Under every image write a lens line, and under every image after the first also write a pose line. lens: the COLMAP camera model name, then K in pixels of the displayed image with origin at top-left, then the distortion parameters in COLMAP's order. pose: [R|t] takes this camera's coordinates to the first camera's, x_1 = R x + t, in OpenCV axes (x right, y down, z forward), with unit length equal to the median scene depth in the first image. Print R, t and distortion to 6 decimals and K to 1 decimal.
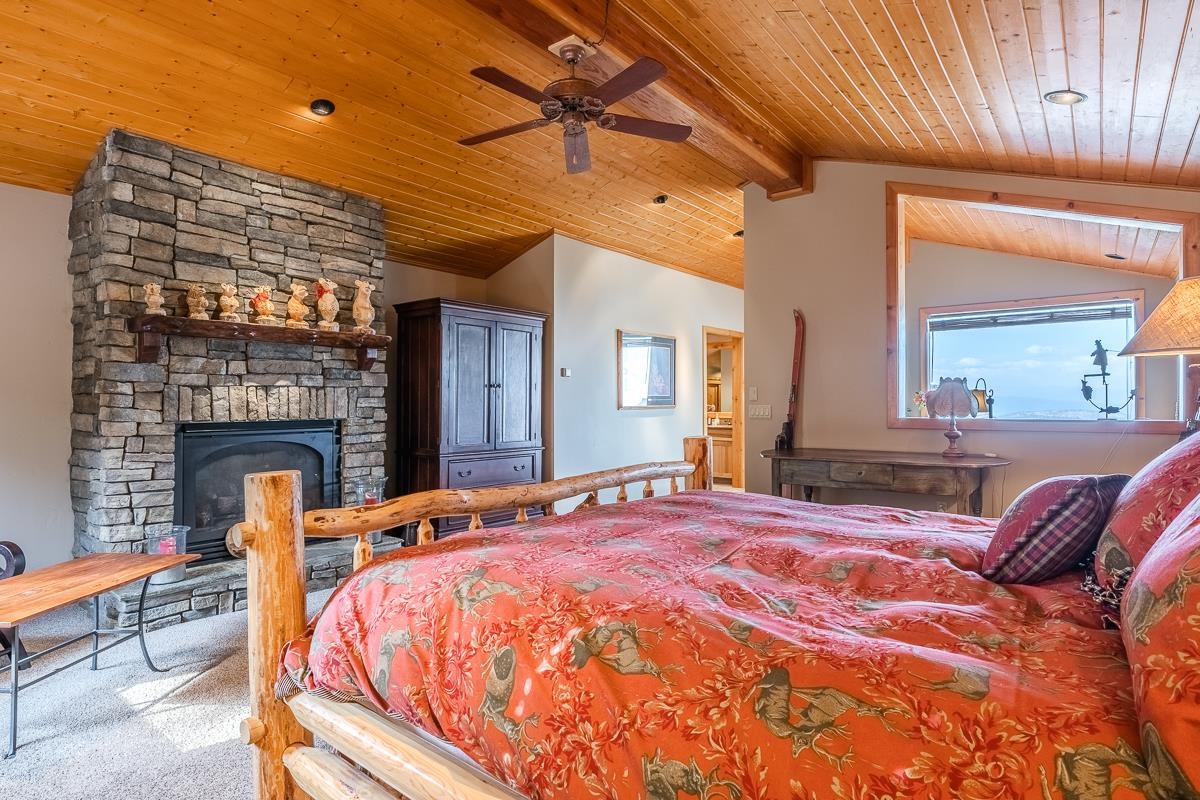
lens RADIAL K [[628.8, 0, 597.0], [0, 628.8, 404.6], [0, 0, 1]] dist [-0.003866, 0.001222]
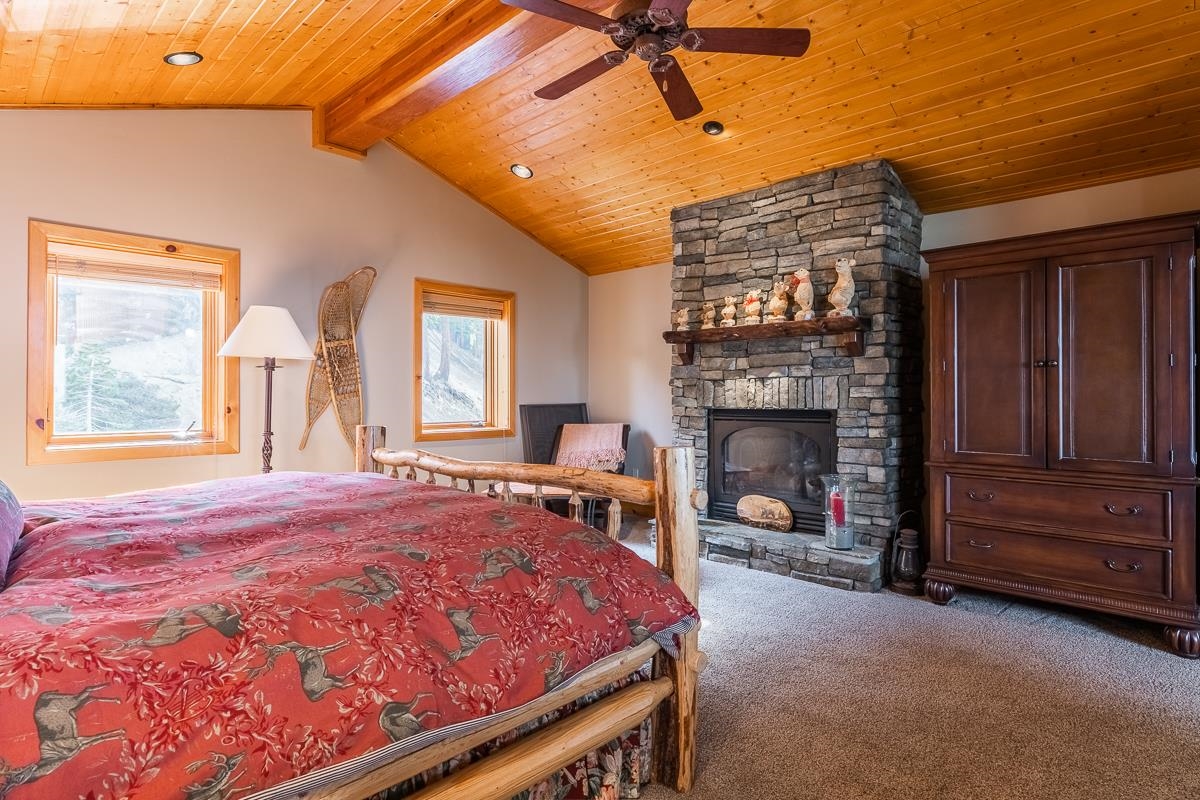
lens RADIAL K [[628.8, 0, 599.0], [0, 628.8, 390.0], [0, 0, 1]] dist [-0.003866, 0.001222]
pose [[-0.082730, -0.003612, -0.996565, 0.612256], [0.000961, 0.999993, -0.003704, -0.003838], [0.996572, -0.001264, -0.082726, 0.787540]]
